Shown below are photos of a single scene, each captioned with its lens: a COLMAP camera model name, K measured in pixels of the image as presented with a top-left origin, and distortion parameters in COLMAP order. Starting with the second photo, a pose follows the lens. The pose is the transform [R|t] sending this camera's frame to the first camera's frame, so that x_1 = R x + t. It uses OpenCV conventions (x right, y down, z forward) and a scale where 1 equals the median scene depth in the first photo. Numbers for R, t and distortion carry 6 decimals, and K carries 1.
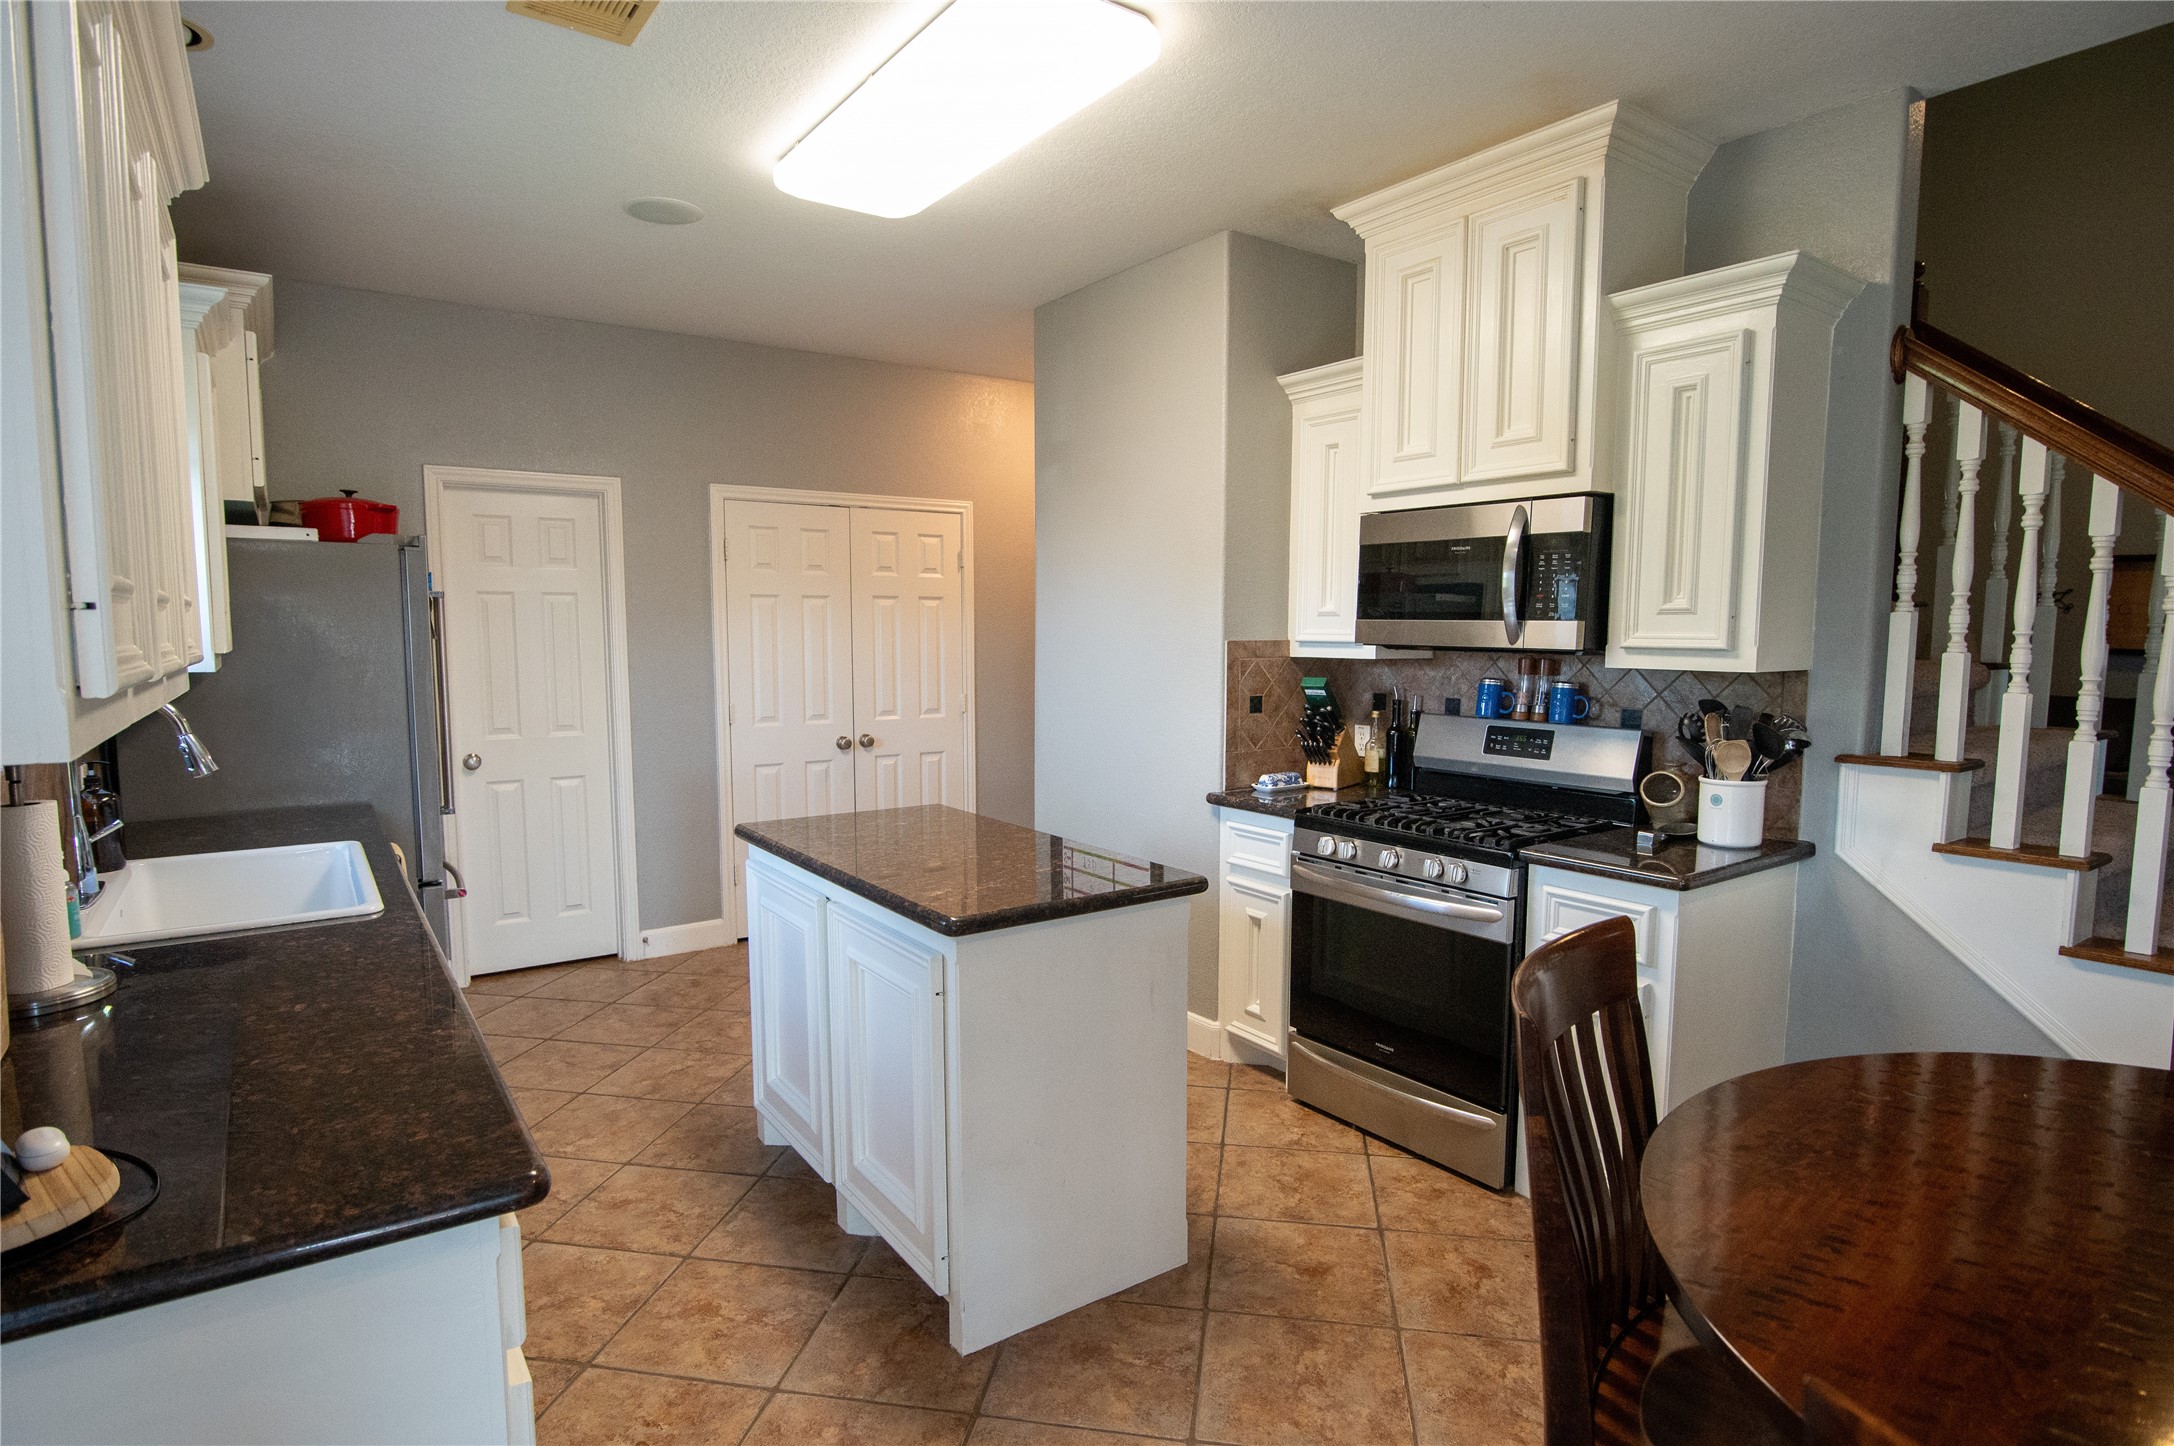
lens RADIAL K [[1127.4, 0, 1075.0], [0, 1127.4, 741.5], [0, 0, 1]] dist [-0.019507, 0.000476]
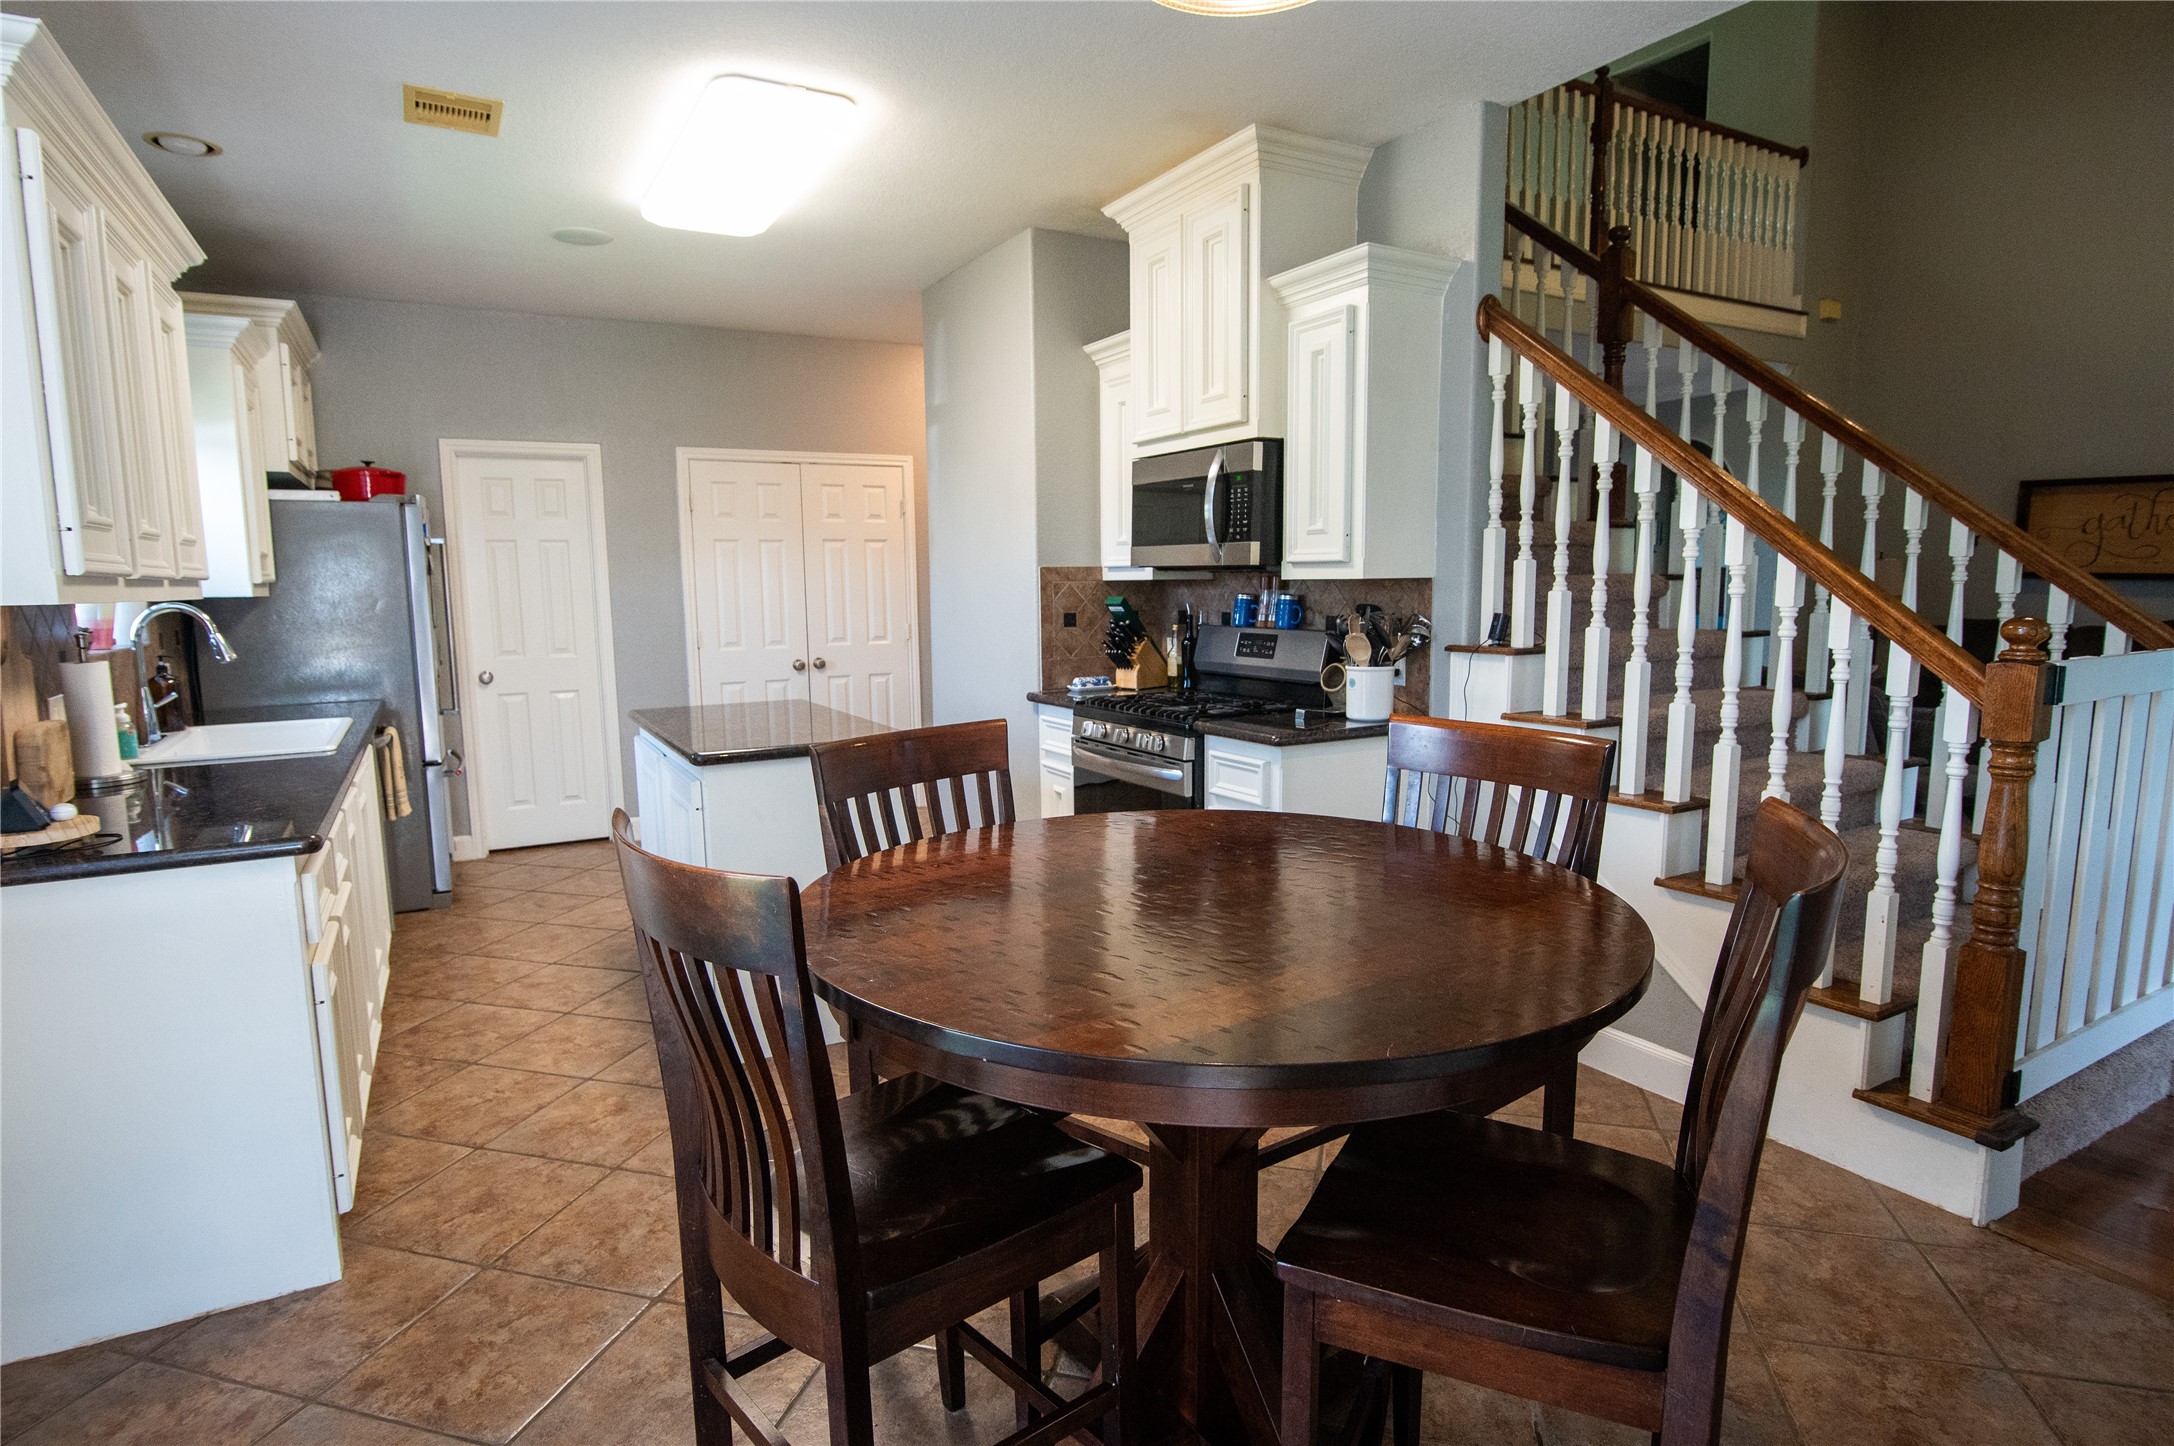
lens RADIAL K [[1139.2, 0, 1081.0], [0, 1139.2, 731.2], [0, 0, 1]] dist [-0.020700, 0.000400]
pose [[0.994716, -0.000109, -0.102666, 0.327262], [0.003345, 0.999503, 0.031355, 0.053162], [0.102611, -0.031533, 0.994222, -0.241201]]
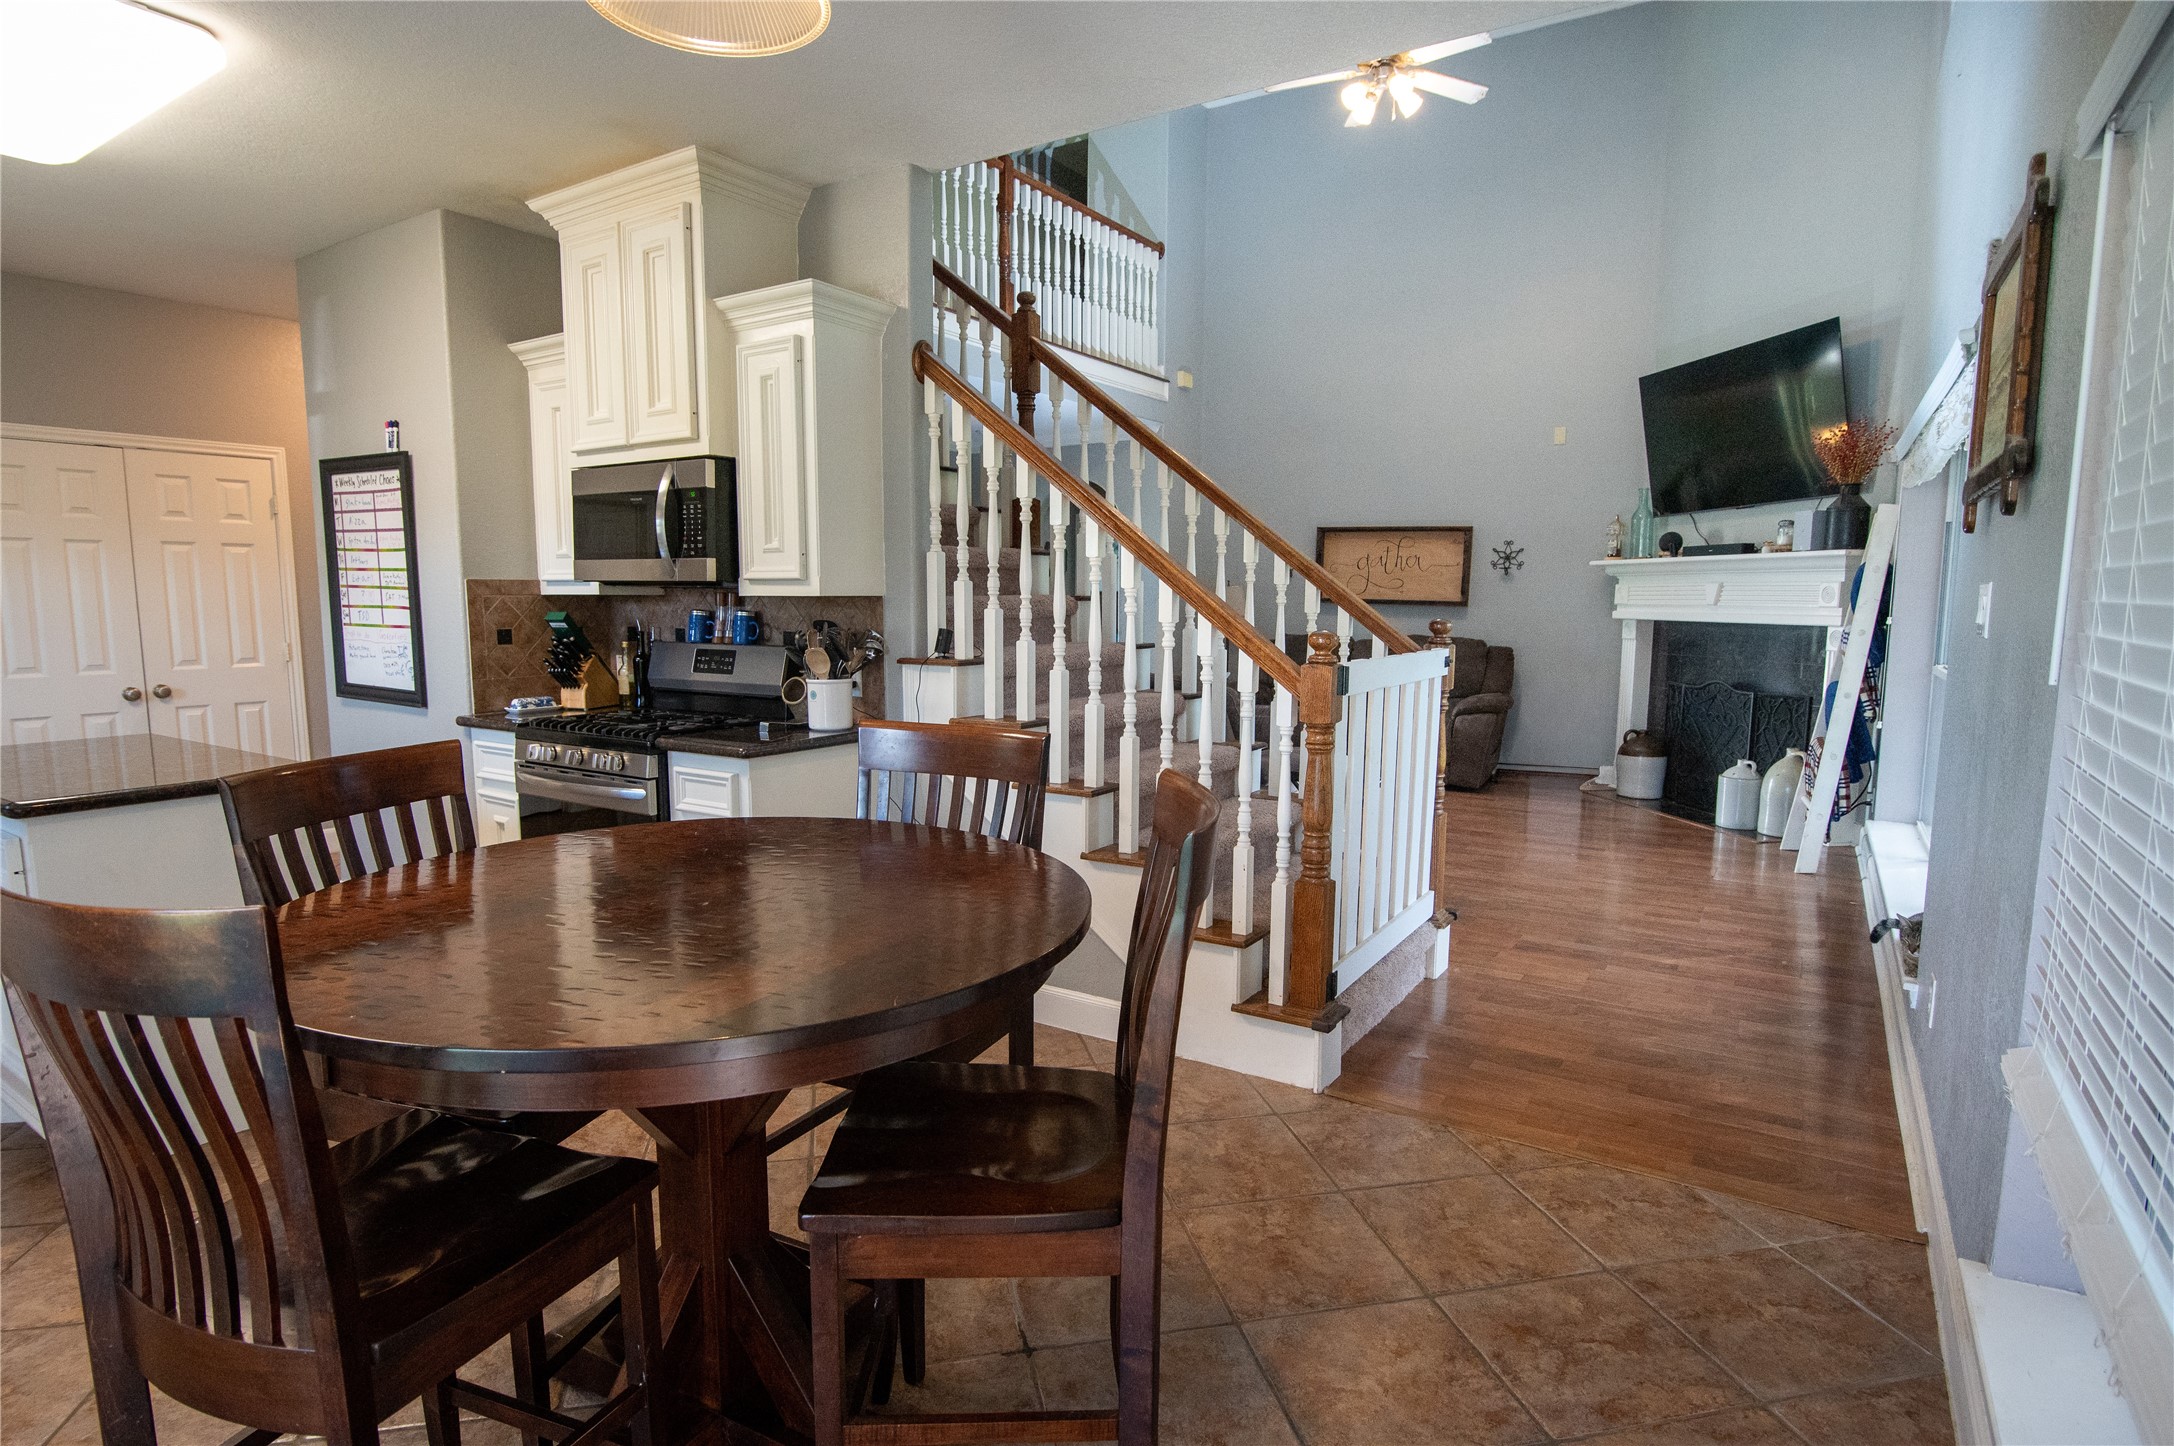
lens RADIAL K [[1127.4, 0, 1075.0], [0, 1127.4, 741.5], [0, 0, 1]] dist [-0.019507, 0.000476]
pose [[0.930004, -0.045620, 0.364708, 0.304445], [0.035597, 0.998782, 0.034162, 0.058974], [-0.365823, -0.018788, 0.930495, -0.278708]]
